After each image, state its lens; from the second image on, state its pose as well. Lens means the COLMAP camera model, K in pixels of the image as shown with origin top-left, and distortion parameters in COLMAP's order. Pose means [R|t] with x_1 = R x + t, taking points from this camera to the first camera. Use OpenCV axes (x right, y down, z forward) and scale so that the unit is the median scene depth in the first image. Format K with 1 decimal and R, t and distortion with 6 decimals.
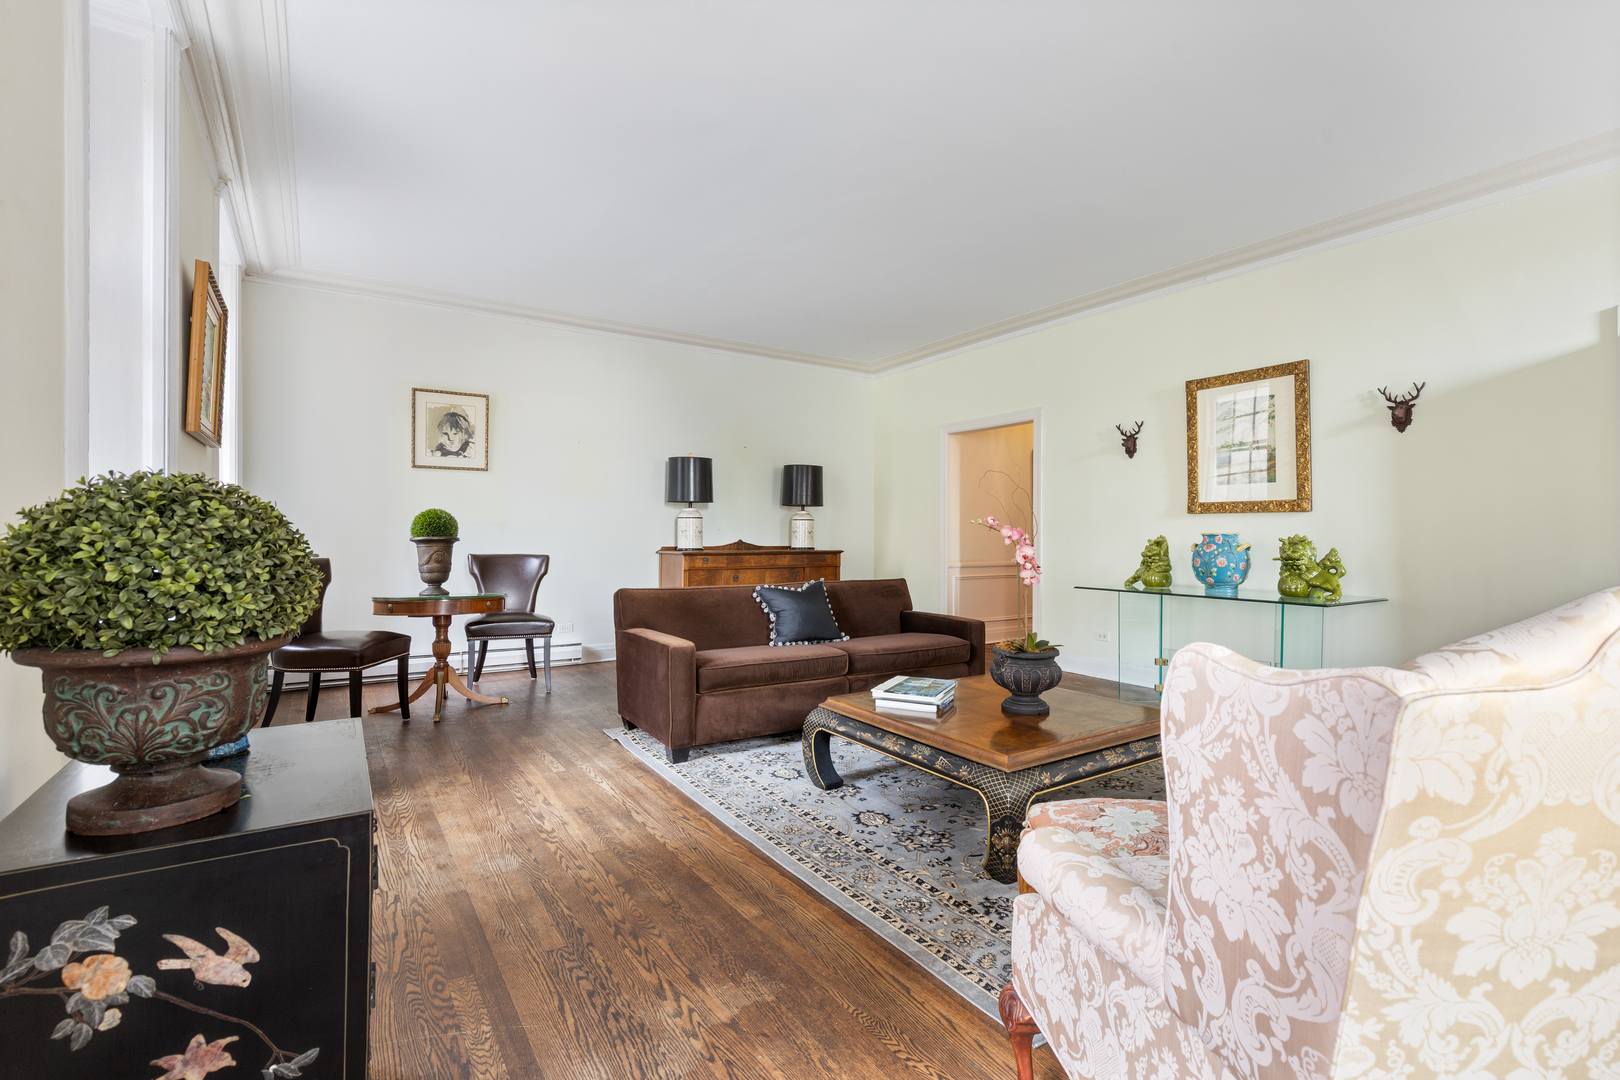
lens RADIAL K [[736.7, 0, 814.1], [0, 736.7, 533.3], [0, 0, 1]] dist [0.001265, -0.000044]
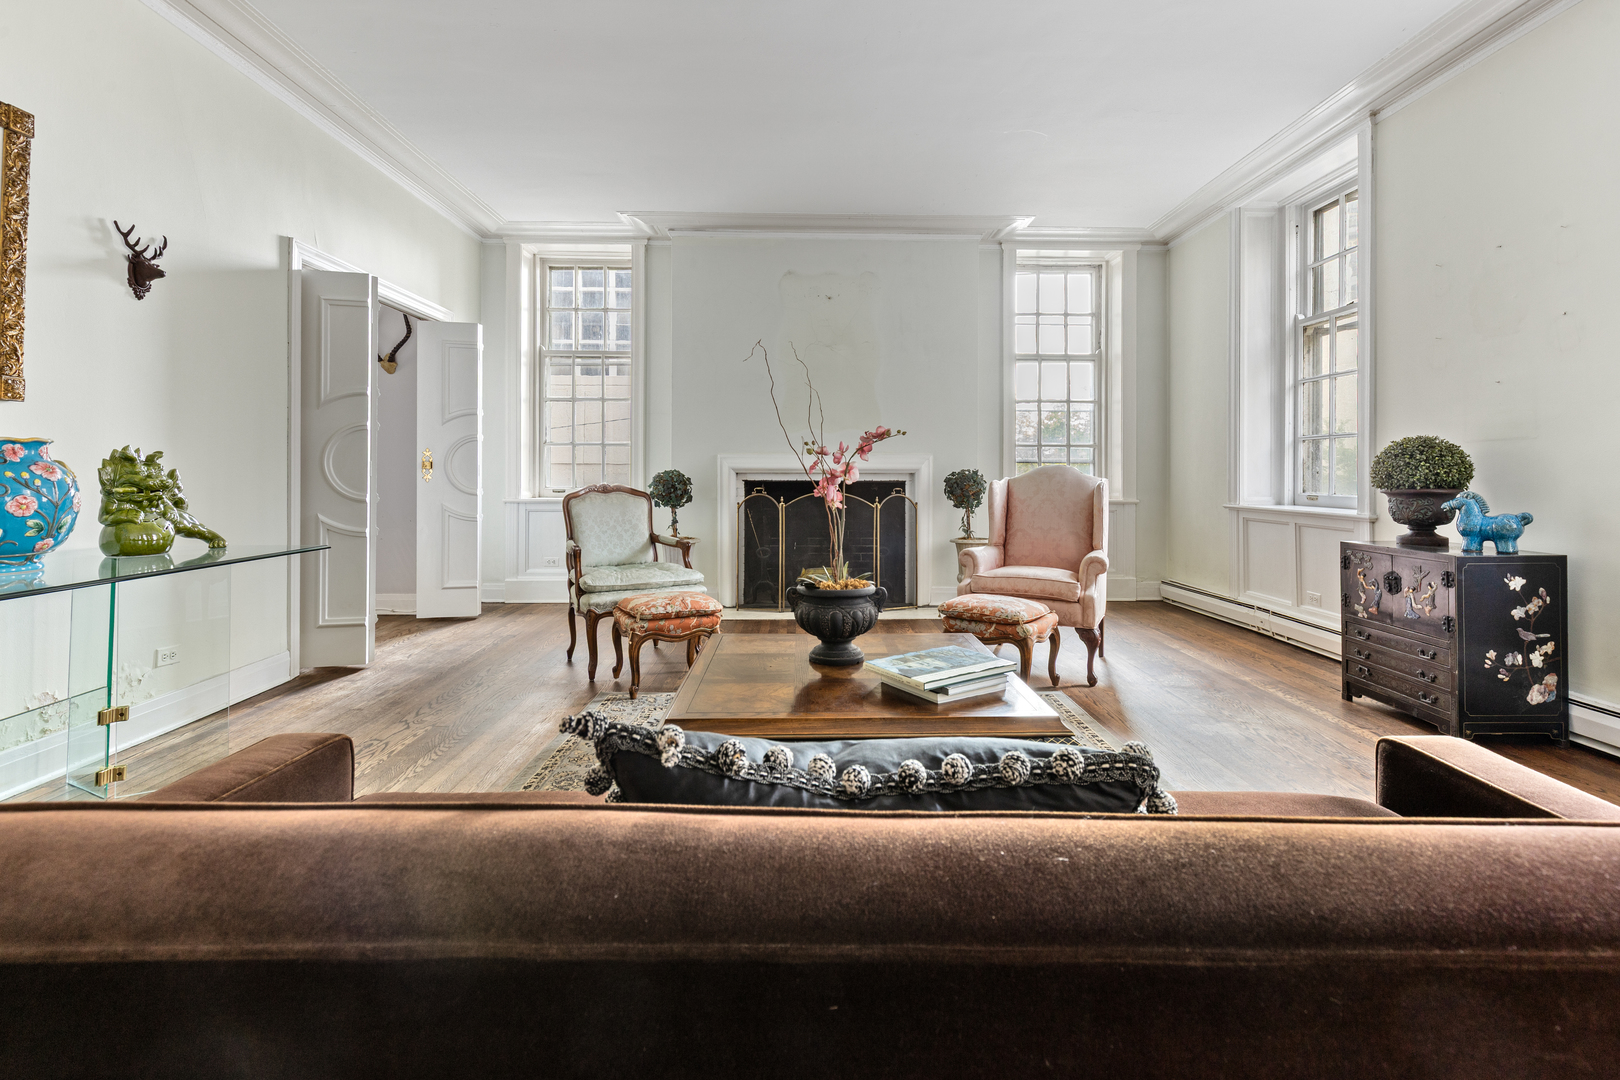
lens RADIAL K [[750.0, 0, 814.0], [0, 750.0, 470.8], [0, 0, 1]] dist [0.001934, 0.000156]
pose [[-0.840300, -0.004208, 0.542106, -0.095912], [-0.005348, 0.999986, -0.000528, 0.017056], [-0.542096, -0.003343, -0.840310, 1.130233]]
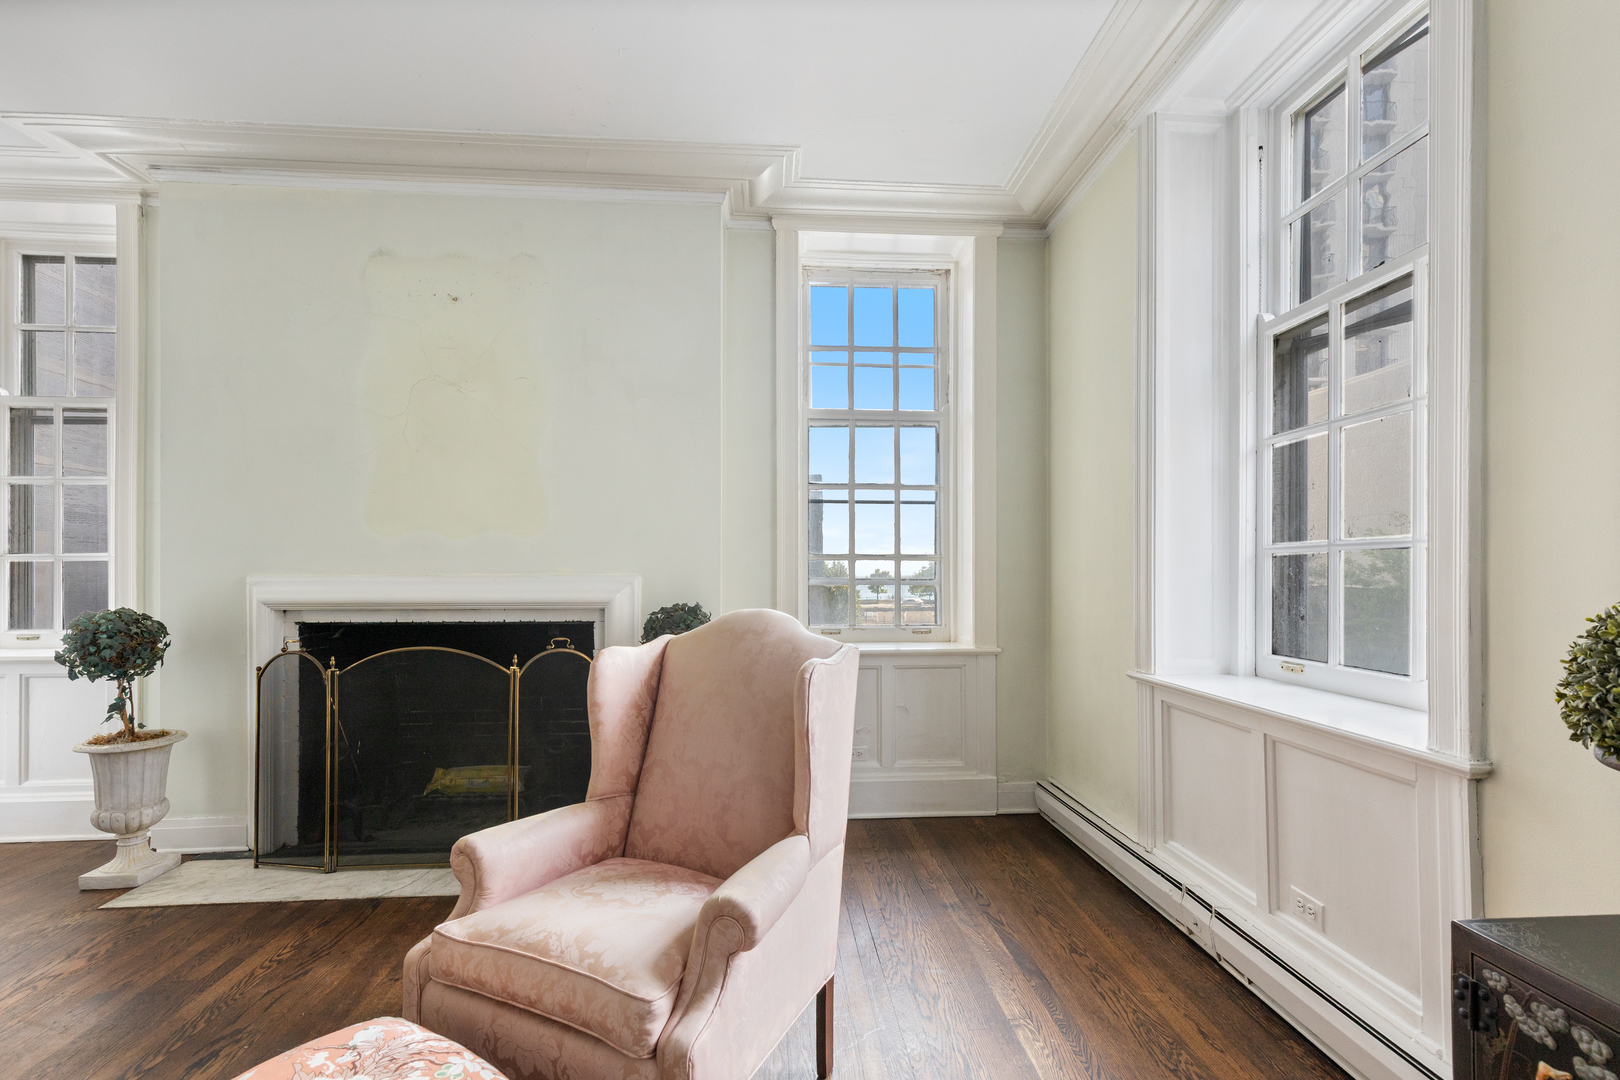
lens RADIAL K [[731.0, 0, 812.0], [0, 731.0, 572.3], [0, 0, 1]] dist [0.001089, -0.000397]
pose [[-0.866840, -0.003599, 0.498574, -0.075448], [-0.002863, 0.999993, 0.002241, -0.017058], [-0.498579, 0.000515, -0.866844, 0.493407]]
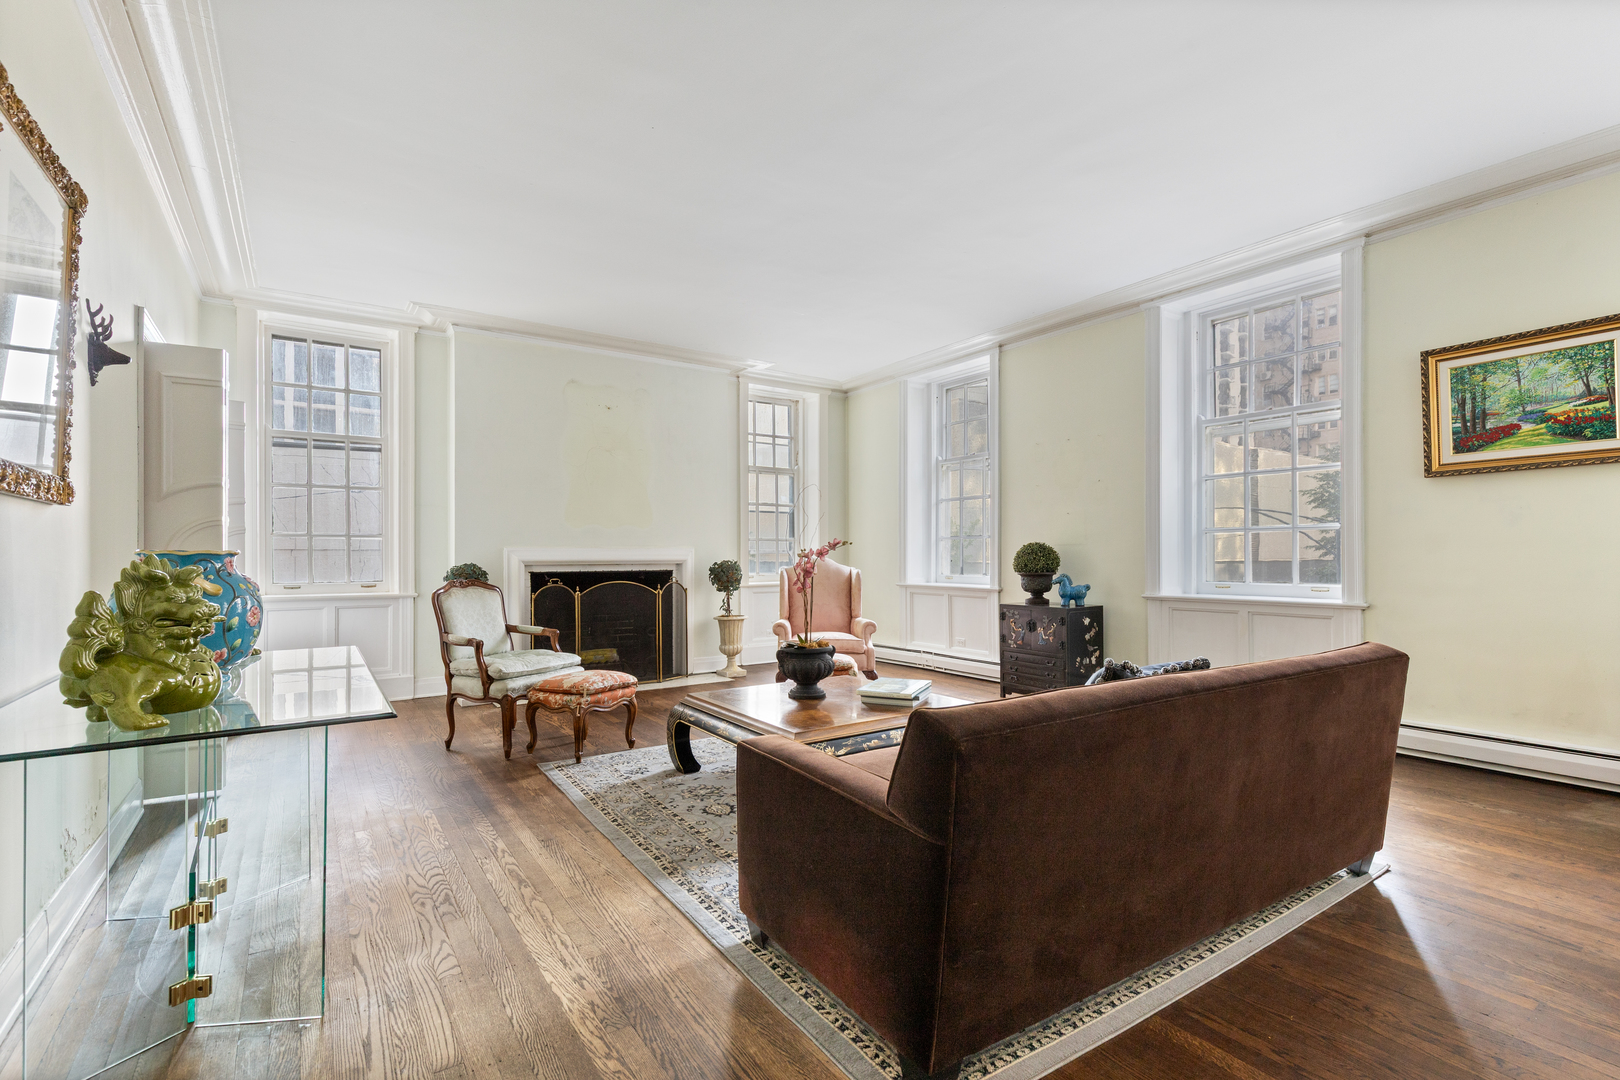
lens RADIAL K [[746.7, 0, 812.2], [0, 746.7, 553.1], [0, 0, 1]] dist [0.012648, -0.000151]
pose [[-0.999990, -0.000328, -0.004501, 0.188186], [-0.000319, 0.999998, -0.001836, 0.001612], [0.004502, -0.001835, -0.999988, 1.468791]]
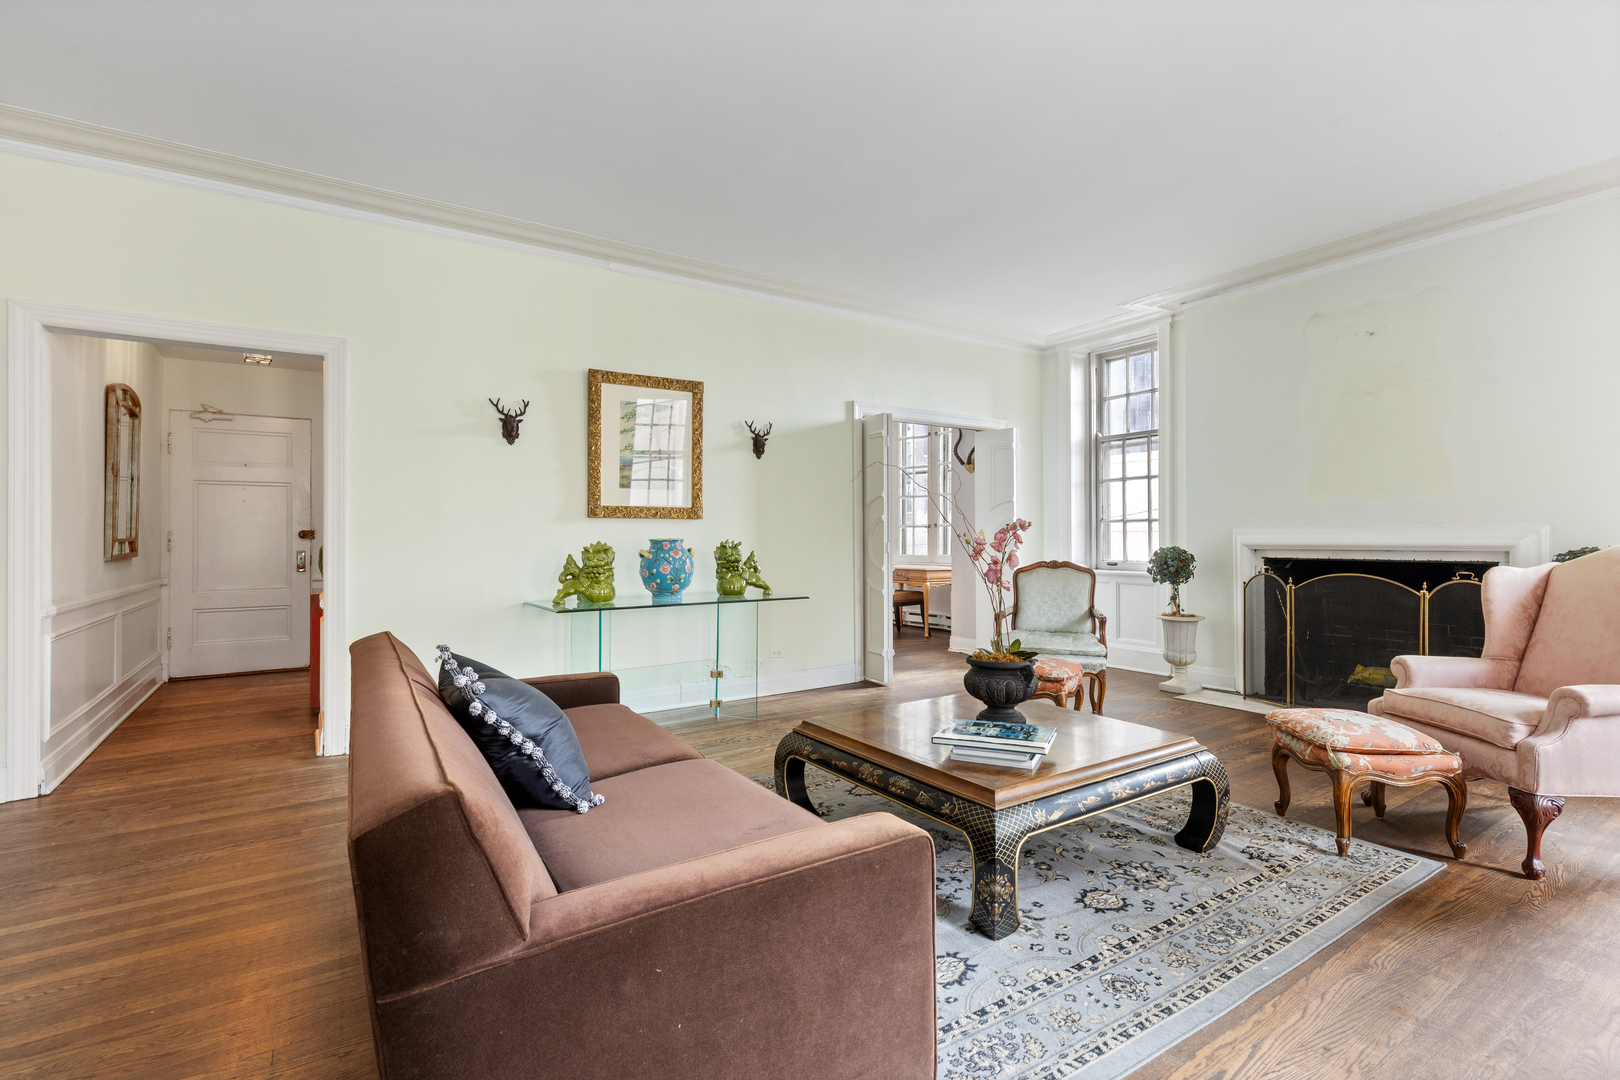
lens RADIAL K [[745.2, 0, 829.3], [0, 745.2, 534.2], [0, 0, 1]] dist [0.005870, -0.000136]
pose [[-0.002462, 0.001735, 0.999995, -0.446815], [0.004888, 0.999987, -0.001723, -0.003580], [-0.999985, 0.004884, -0.002470, 0.800211]]
